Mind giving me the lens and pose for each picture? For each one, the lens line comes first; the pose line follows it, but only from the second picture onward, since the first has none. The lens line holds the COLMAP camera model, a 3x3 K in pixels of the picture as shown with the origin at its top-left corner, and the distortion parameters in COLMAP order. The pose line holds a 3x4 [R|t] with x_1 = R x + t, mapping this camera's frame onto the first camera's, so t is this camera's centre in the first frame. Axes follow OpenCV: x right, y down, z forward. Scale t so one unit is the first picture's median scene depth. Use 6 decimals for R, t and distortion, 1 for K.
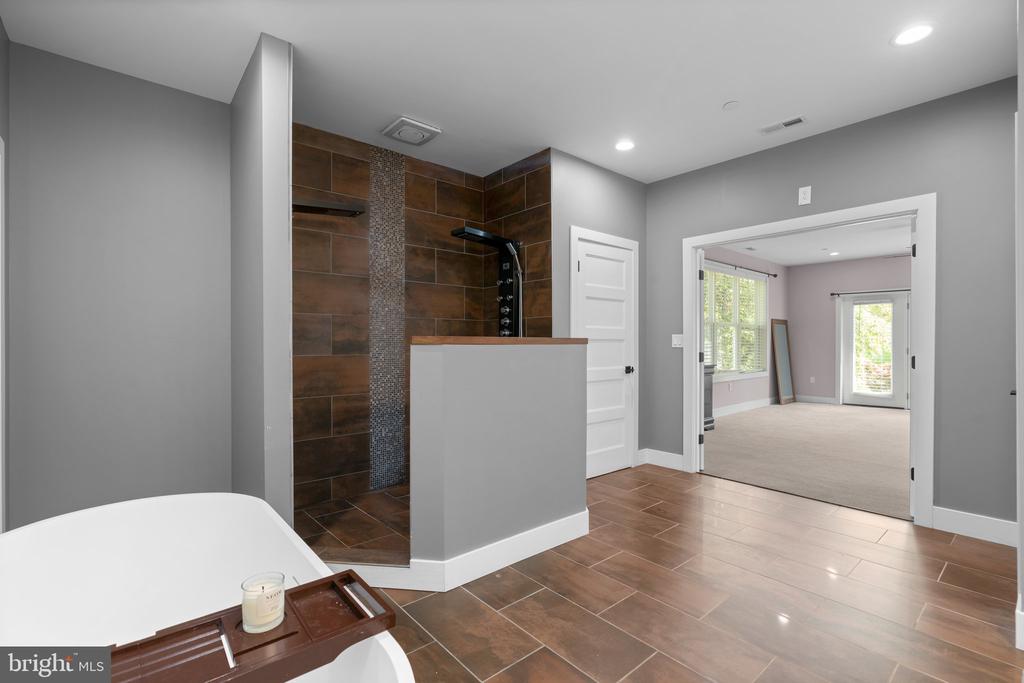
lens RADIAL K [[465.9, 0, 510.4], [0, 465.9, 345.2], [0, 0, 1]] dist [-0.011243, -0.000223]
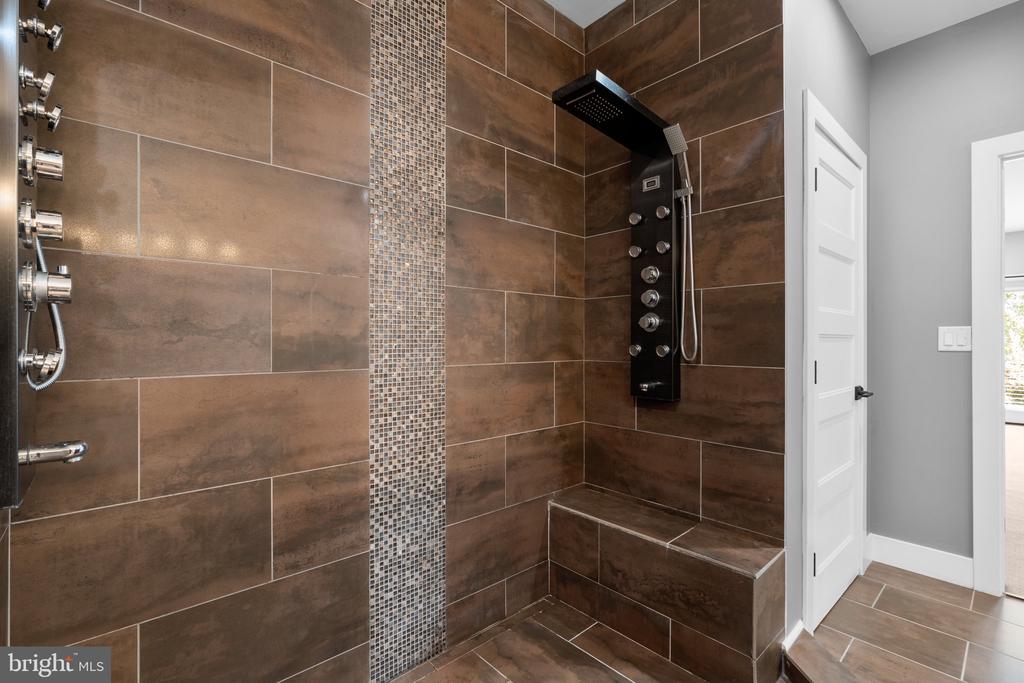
lens RADIAL K [[465.9, 0, 513.5], [0, 465.9, 338.7], [0, 0, 1]] dist [-0.011243, -0.000223]
pose [[0.999889, 0.001558, 0.014804, -0.167751], [-0.001428, 0.999960, -0.008777, -0.003765], [-0.014817, 0.008755, 0.999852, 0.544412]]
